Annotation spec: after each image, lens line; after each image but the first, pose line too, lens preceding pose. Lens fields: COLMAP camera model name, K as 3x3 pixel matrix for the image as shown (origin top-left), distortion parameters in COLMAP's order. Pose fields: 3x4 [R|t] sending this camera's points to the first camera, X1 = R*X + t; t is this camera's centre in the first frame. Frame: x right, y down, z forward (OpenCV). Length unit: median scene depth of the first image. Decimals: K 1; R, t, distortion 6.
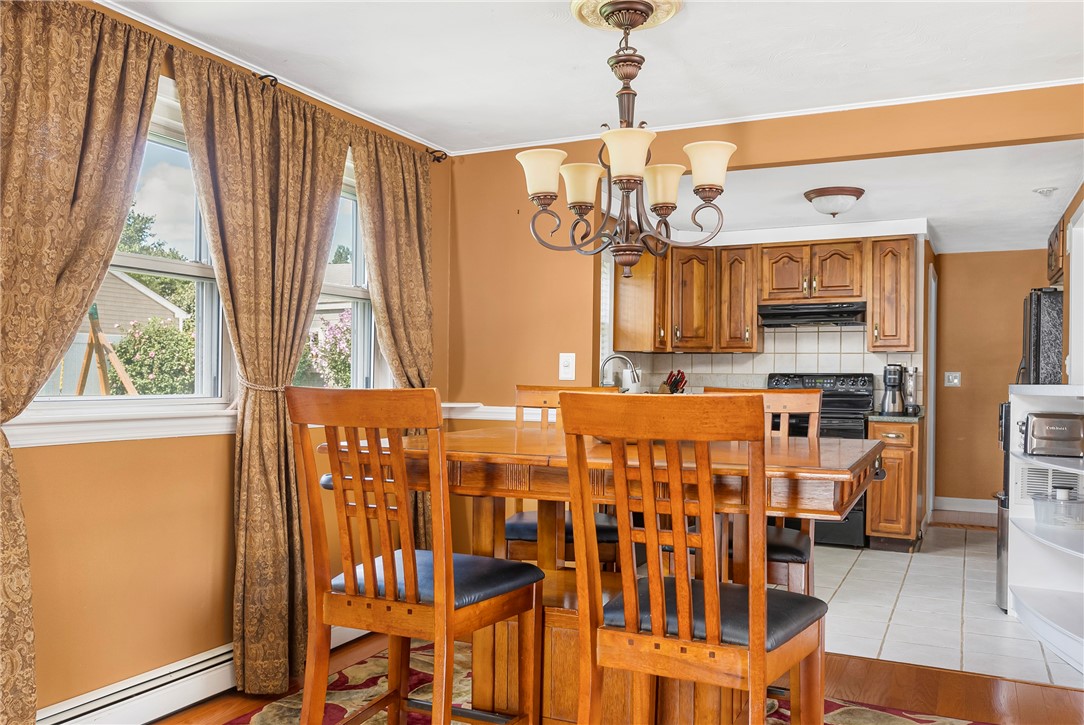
lens RADIAL K [[881.3, 0, 541.2], [0, 881.3, 379.7], [0, 0, 1]] dist [-0.000572, 0.003371]
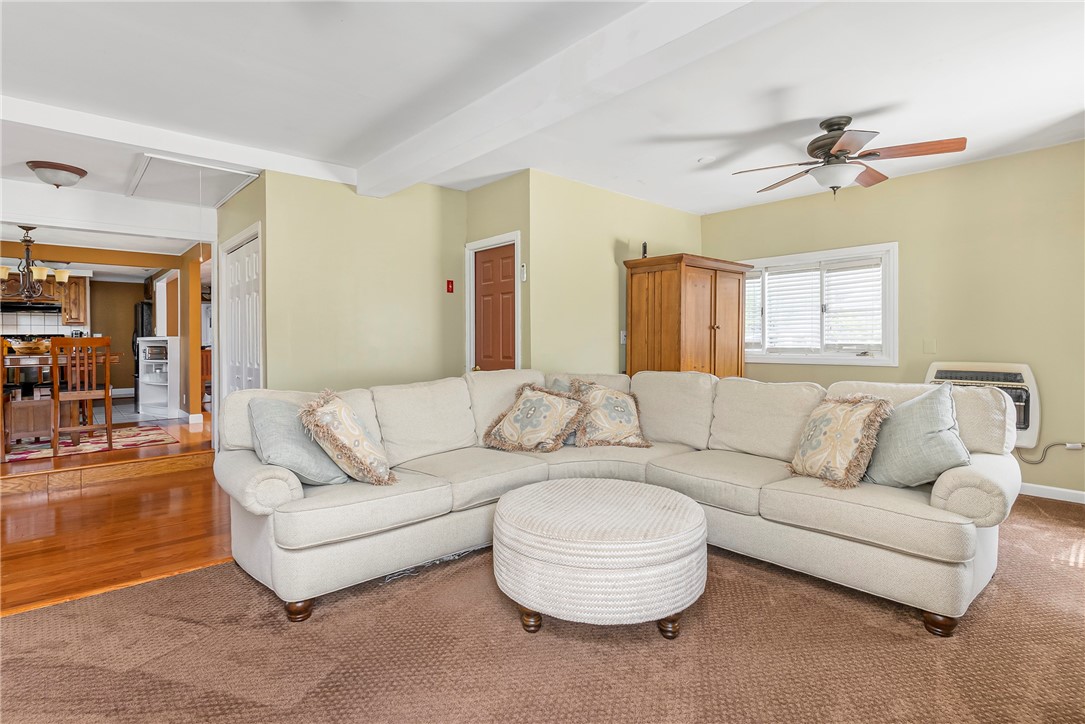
lens RADIAL K [[538.6, 0, 542.0], [0, 538.6, 353.5], [0, 0, 1]] dist [-0.004773, -0.001195]
pose [[0.371847, -0.033027, 0.927707, -0.458296], [0.009179, 0.999449, 0.031902, 0.009394], [-0.928249, -0.003347, 0.371945, -0.671774]]
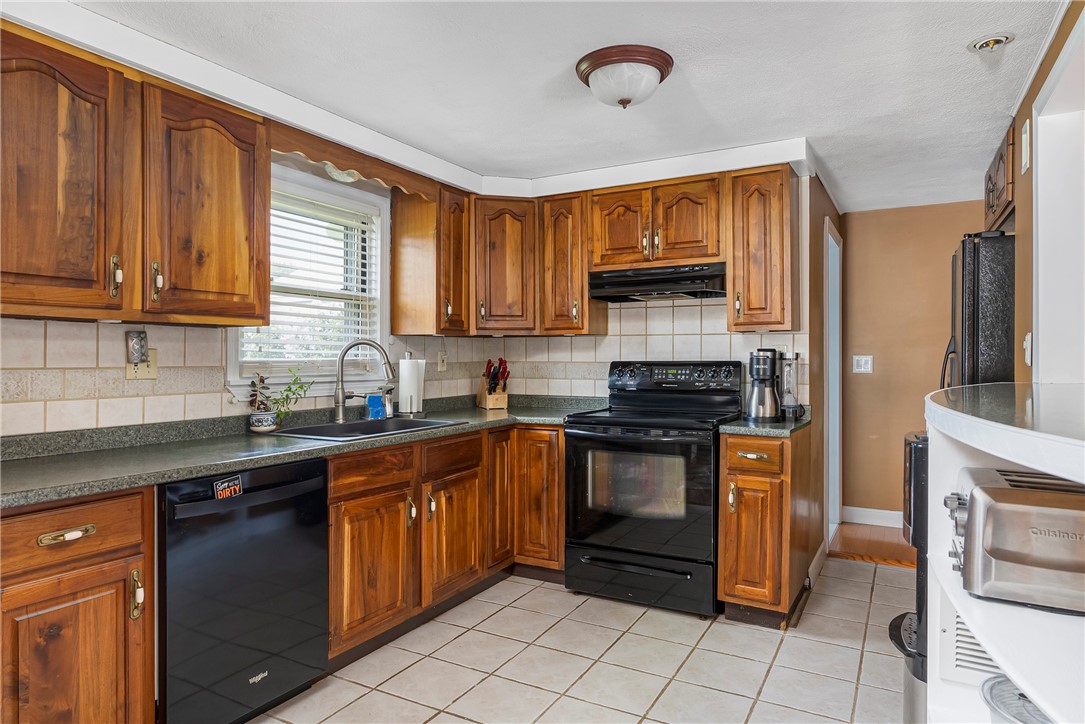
lens RADIAL K [[663.6, 0, 534.7], [0, 663.6, 357.8], [0, 0, 1]] dist [-0.000065, -0.001730]
pose [[0.998299, -0.010269, -0.057396, 0.240641], [0.010362, 0.999945, 0.001310, -0.012659], [0.057380, -0.001903, 0.998351, 0.445283]]
